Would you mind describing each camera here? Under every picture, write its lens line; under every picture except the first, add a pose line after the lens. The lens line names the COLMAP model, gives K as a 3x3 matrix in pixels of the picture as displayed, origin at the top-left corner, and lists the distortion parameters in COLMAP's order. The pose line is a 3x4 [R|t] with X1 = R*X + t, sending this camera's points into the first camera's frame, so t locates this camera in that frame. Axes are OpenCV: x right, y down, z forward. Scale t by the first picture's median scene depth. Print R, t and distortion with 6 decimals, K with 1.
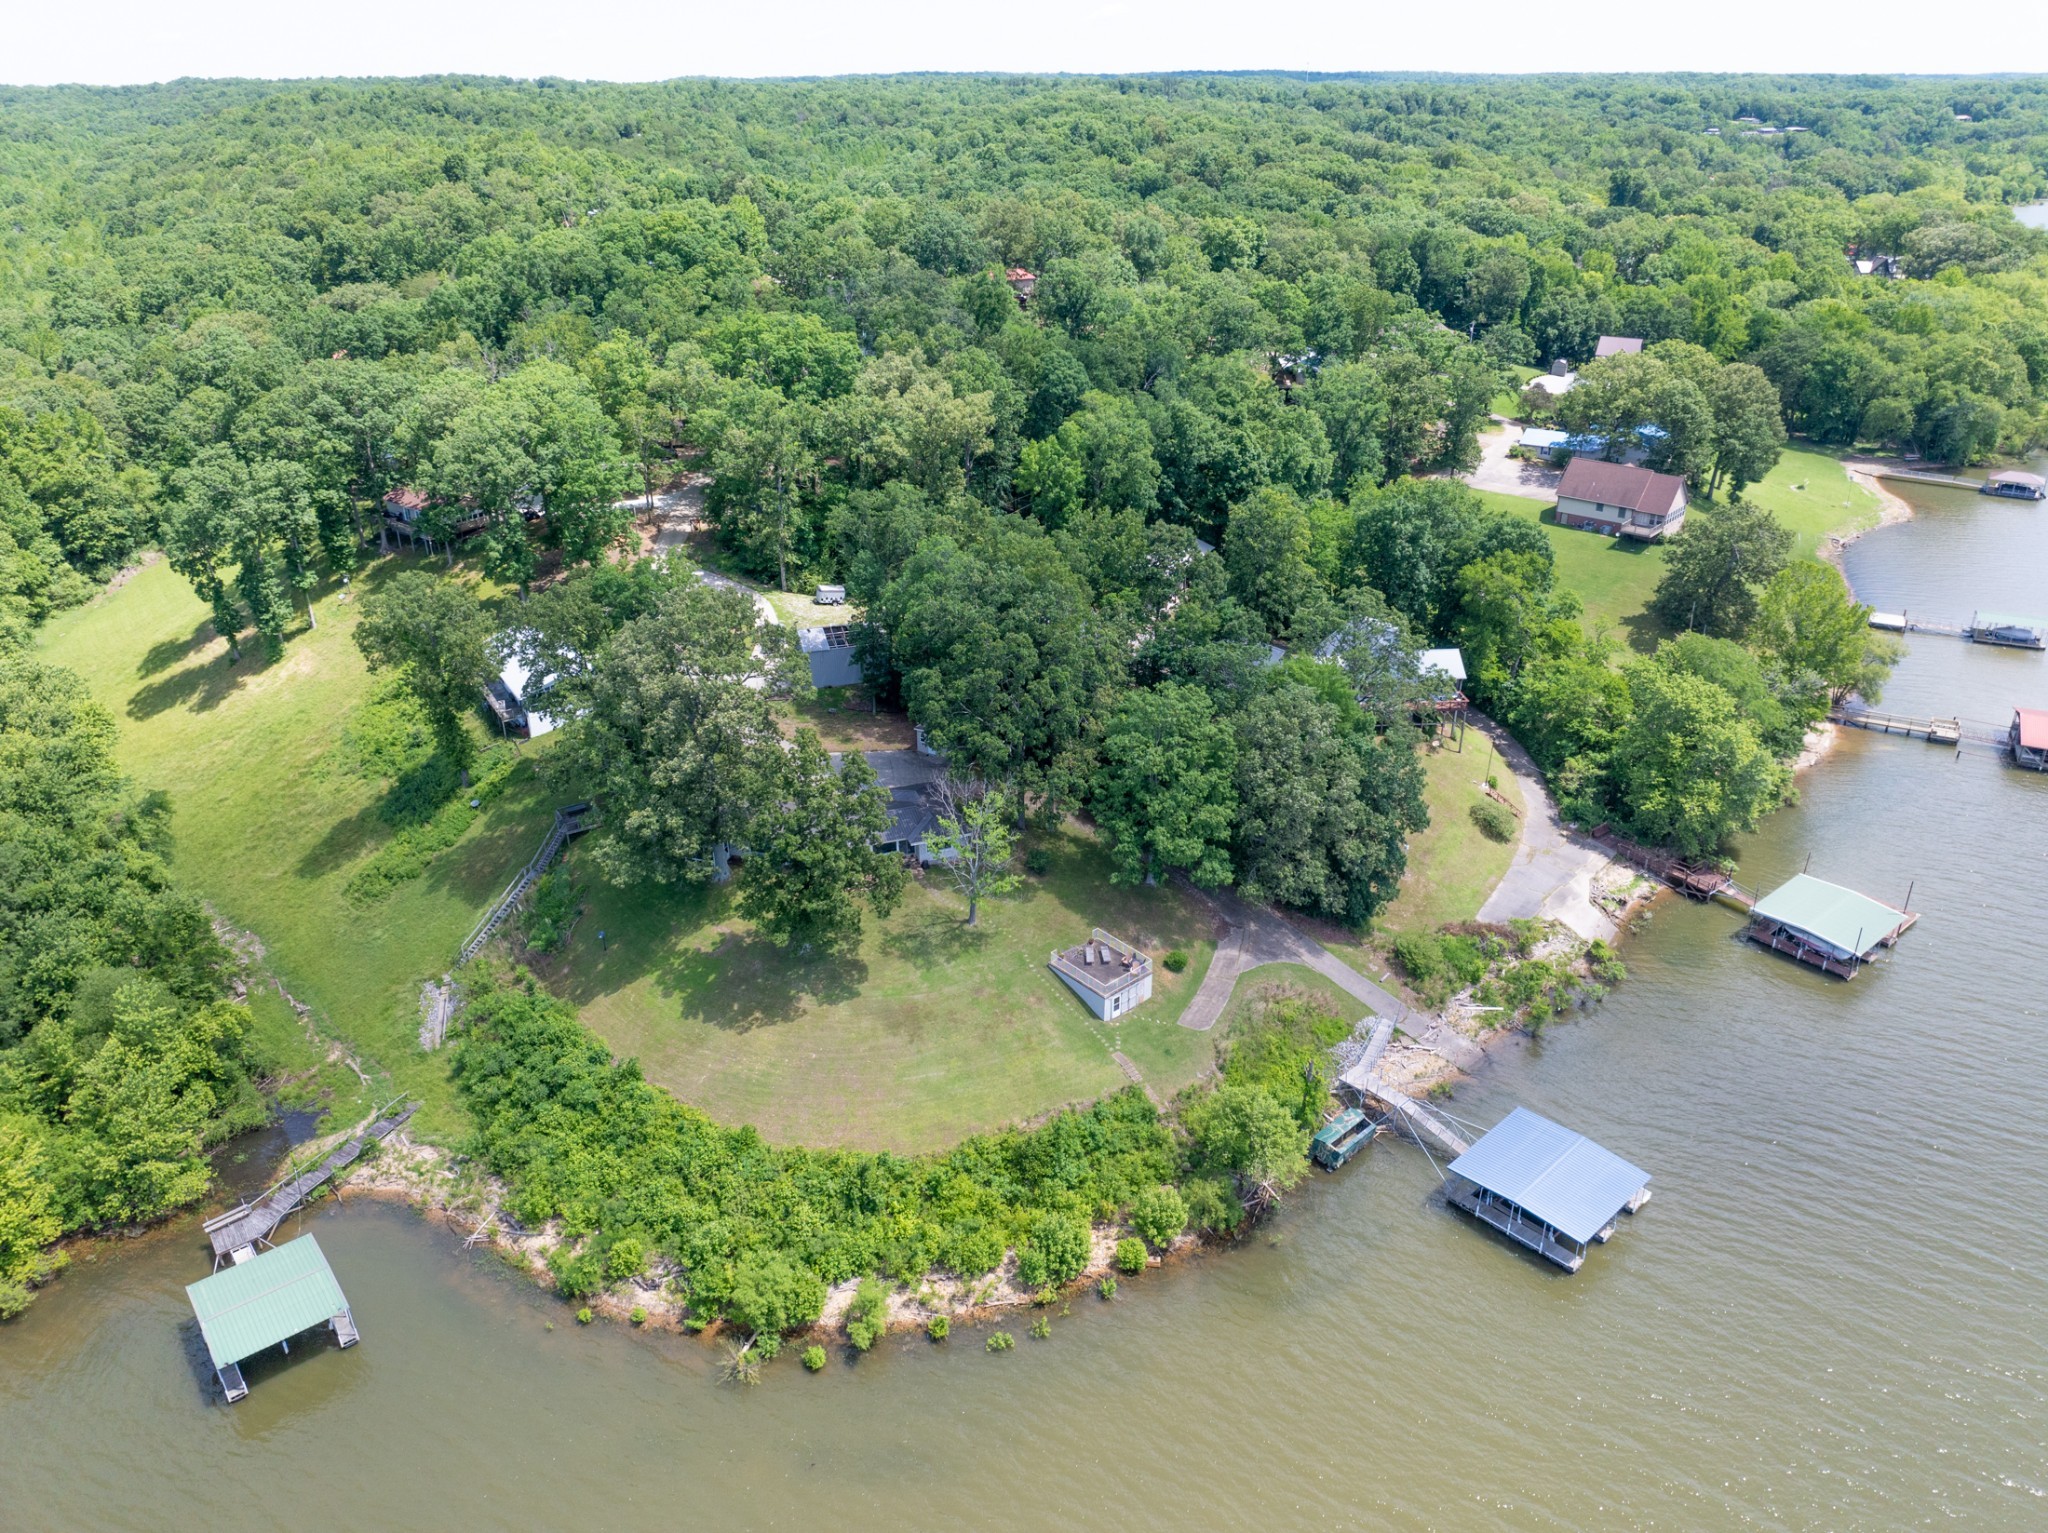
lens RADIAL K [[1449.7, 0, 1032.3], [0, 1449.7, 749.7], [0, 0, 1]] dist [-0.053181, 0.019919]
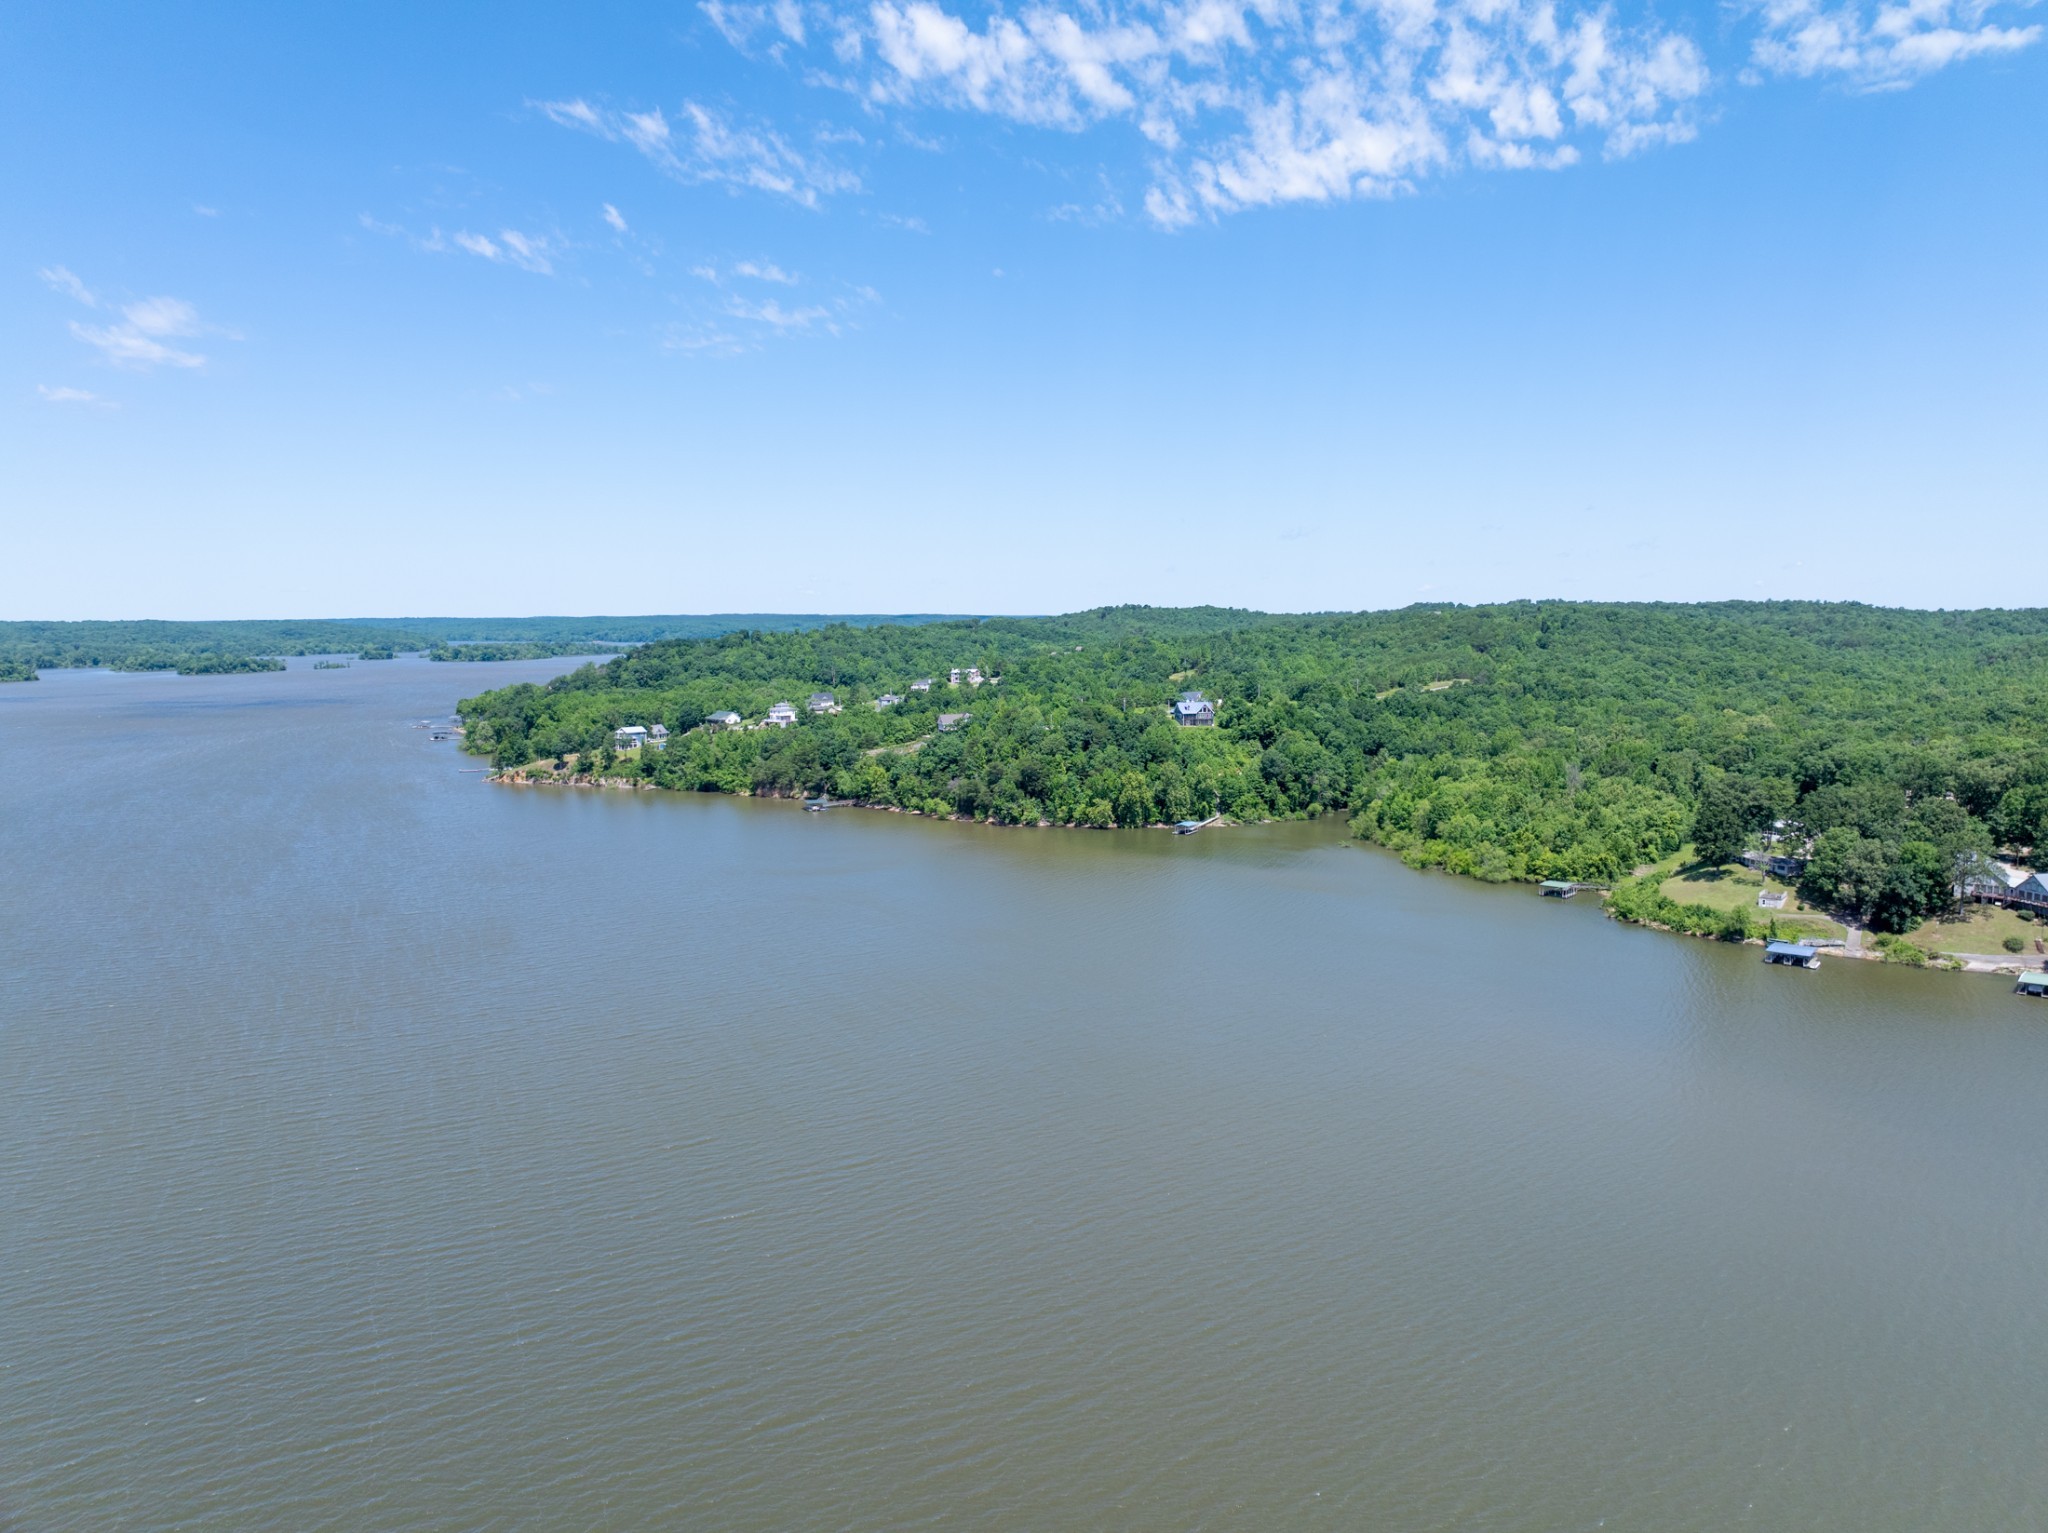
lens RADIAL K [[1449.7, 0, 1033.6], [0, 1449.7, 806.6], [0, 0, 1]] dist [-0.053181, 0.019919]
pose [[0.167519, 0.135099, -0.976568, 2.304537], [-0.410492, 0.910174, 0.055498, 0.377732], [0.896344, 0.391577, 0.207928, -0.982960]]
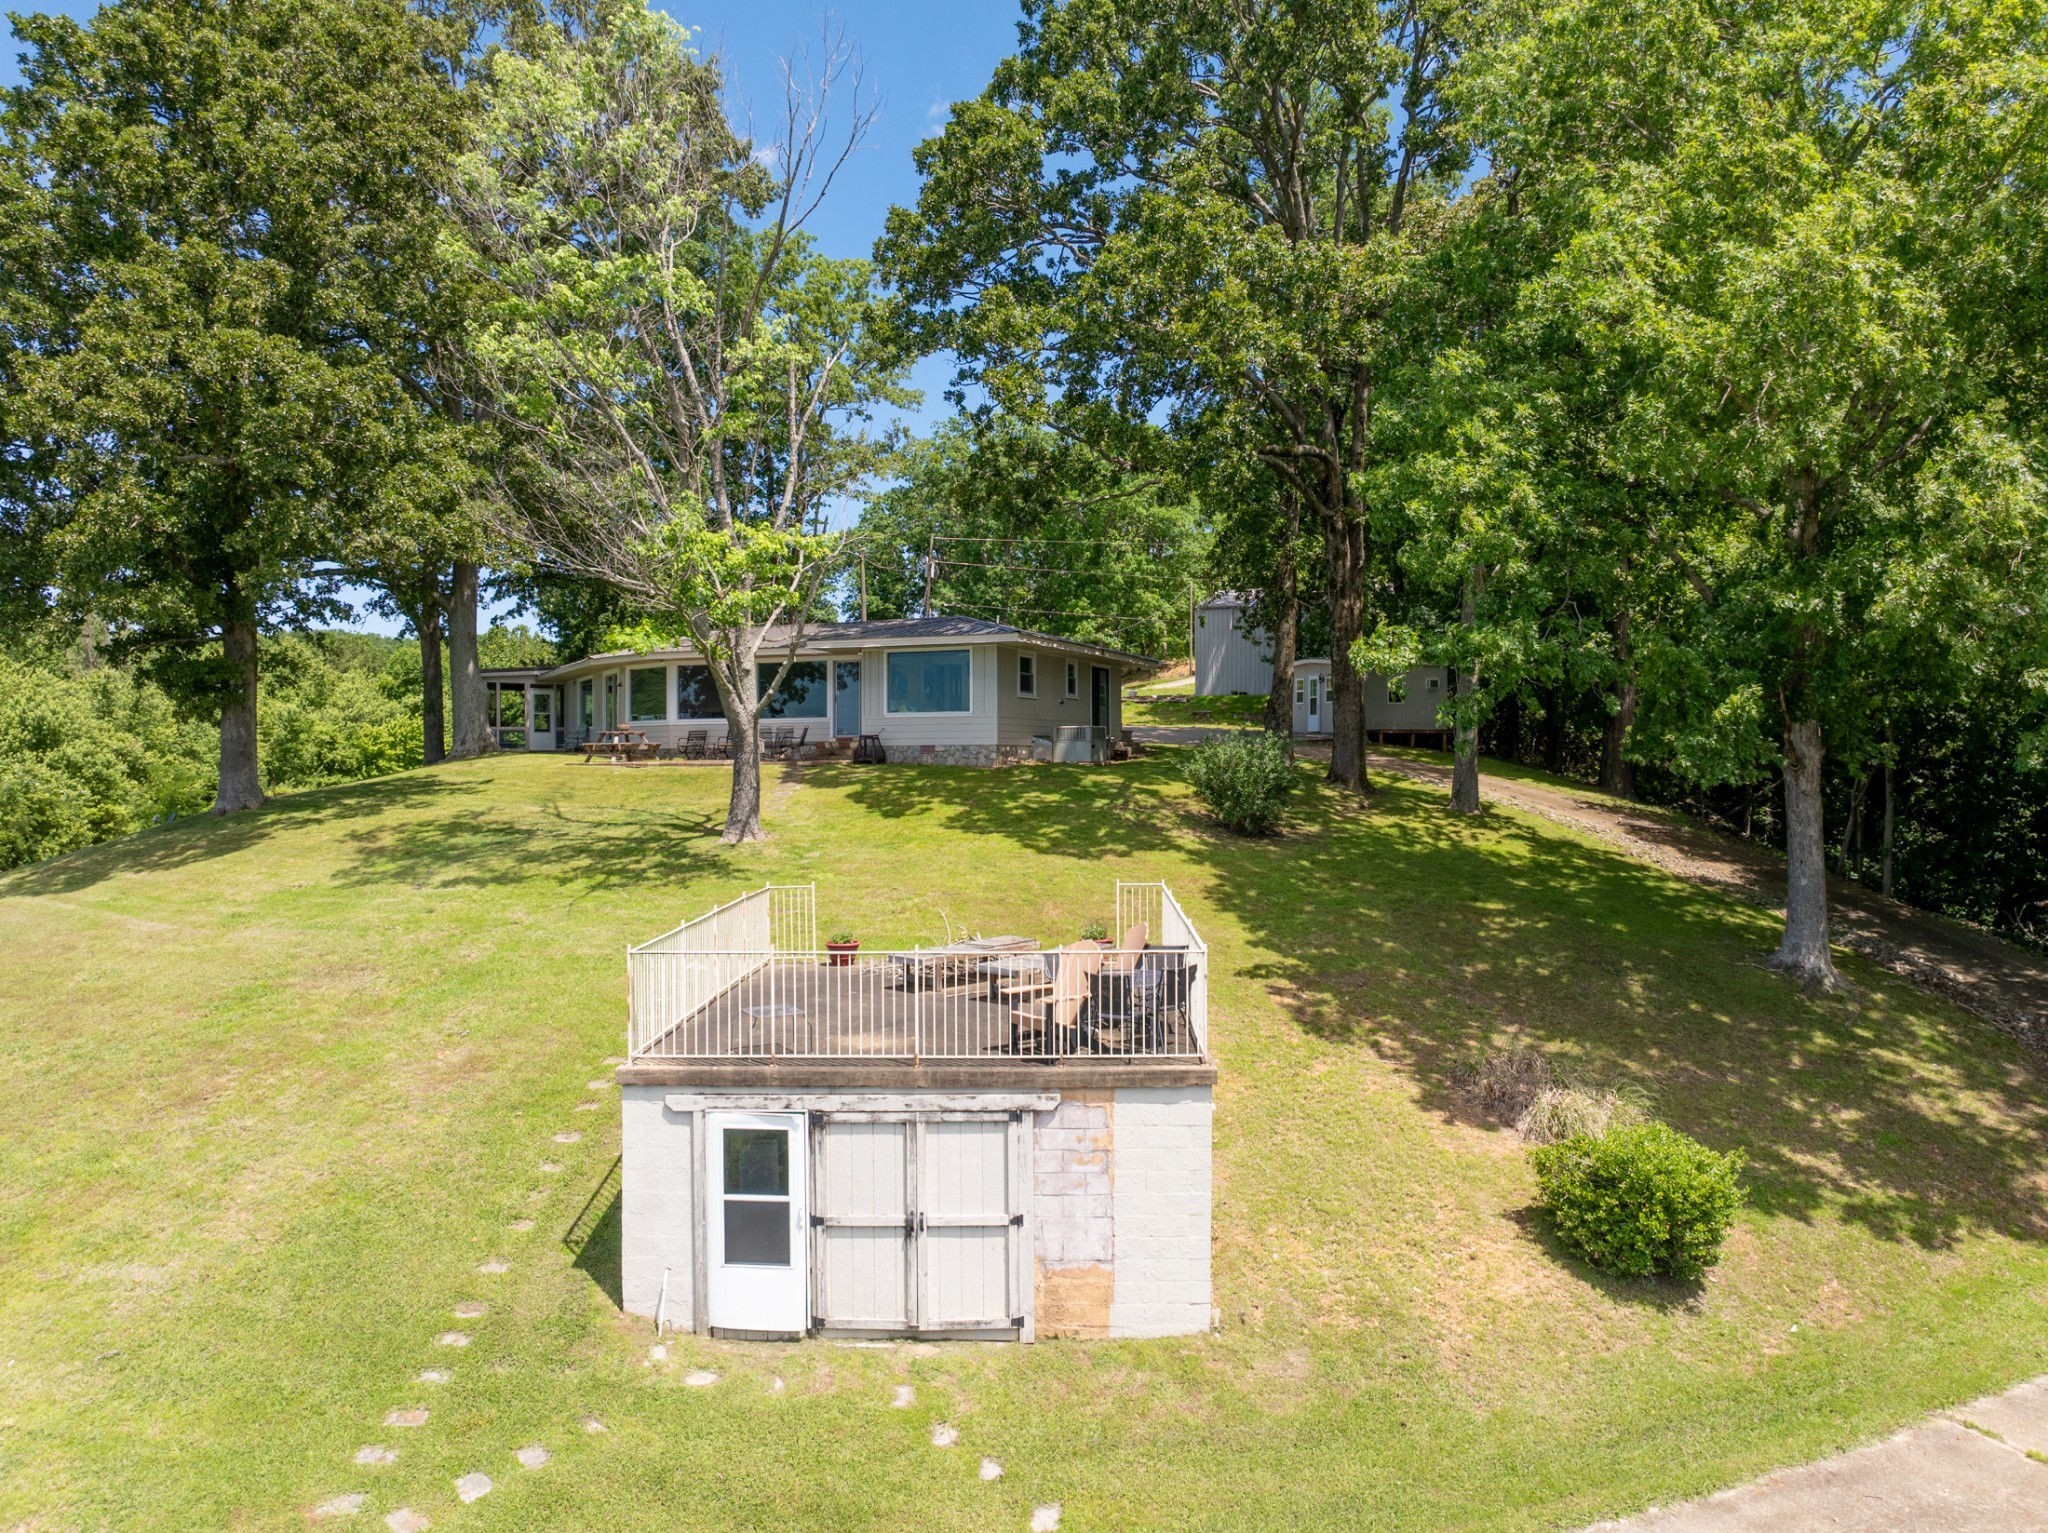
lens RADIAL K [[1449.7, 0, 1039.1], [0, 1449.7, 767.2], [0, 0, 1]] dist [-0.053181, 0.019919]
pose [[0.731381, 0.004995, -0.681951, 0.120183], [-0.287828, 0.908807, -0.302034, 0.136201], [0.618254, 0.417186, 0.666122, 0.727593]]
